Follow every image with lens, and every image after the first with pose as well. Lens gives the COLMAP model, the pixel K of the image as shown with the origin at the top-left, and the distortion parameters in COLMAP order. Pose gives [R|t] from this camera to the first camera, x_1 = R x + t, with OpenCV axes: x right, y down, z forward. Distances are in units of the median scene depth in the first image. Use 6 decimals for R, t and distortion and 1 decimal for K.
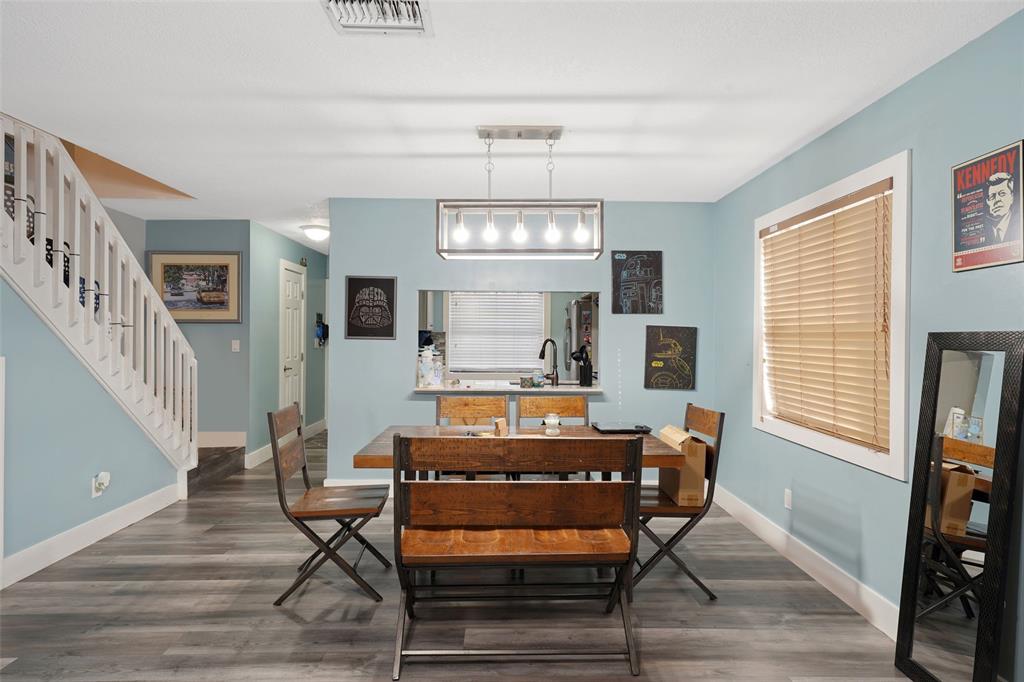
lens RADIAL K [[581.6, 0, 513.5], [0, 581.6, 338.5], [0, 0, 1]] dist [0.024996, 0.000106]
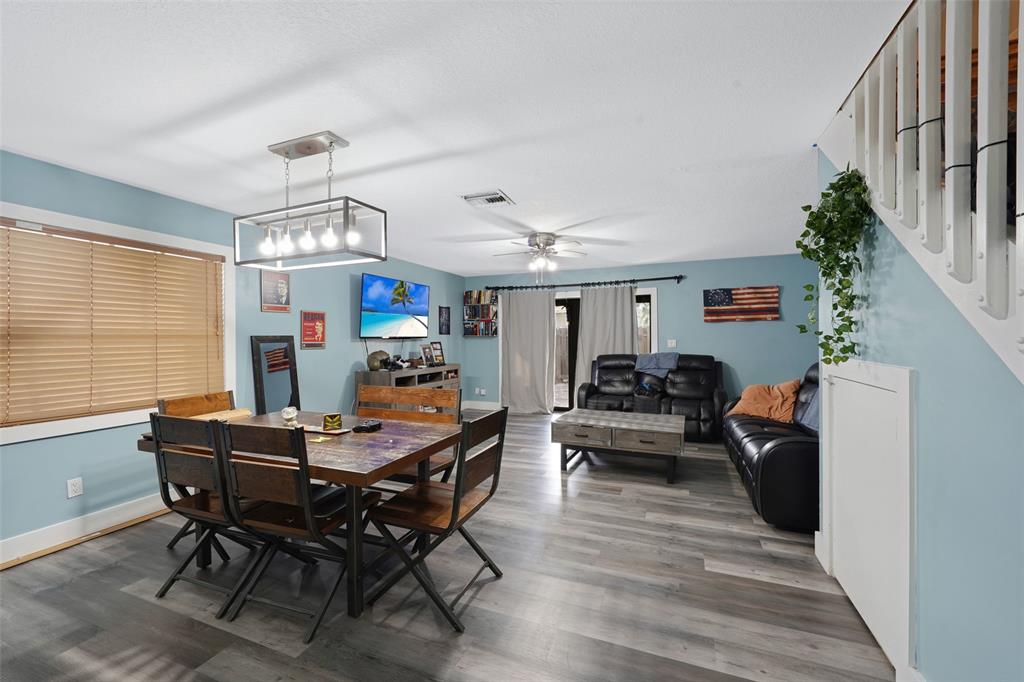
lens RADIAL K [[398.9, 0, 510.1], [0, 398.9, 341.1], [0, 0, 1]] dist [0.010853, 0.001032]
pose [[-0.919815, 0.003500, 0.392336, -0.419213], [0.008436, 0.999905, 0.010857, 0.001181], [-0.392261, 0.013296, -0.919758, 1.065534]]
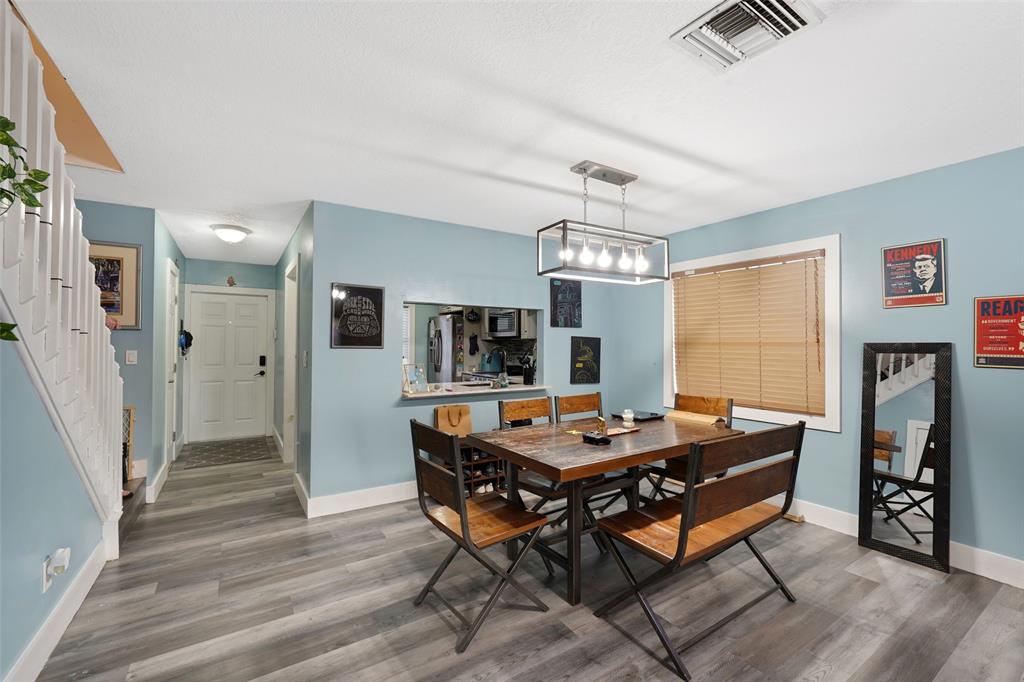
lens RADIAL K [[428.2, 0, 506.5], [0, 428.2, 339.3], [0, 0, 1]] dist [-0.003651, 0.001312]
pose [[0.852405, 0.002427, 0.522877, -0.412145], [0.003115, 0.999948, -0.009719, -0.006516], [-0.522874, 0.009913, 0.852353, 0.248043]]
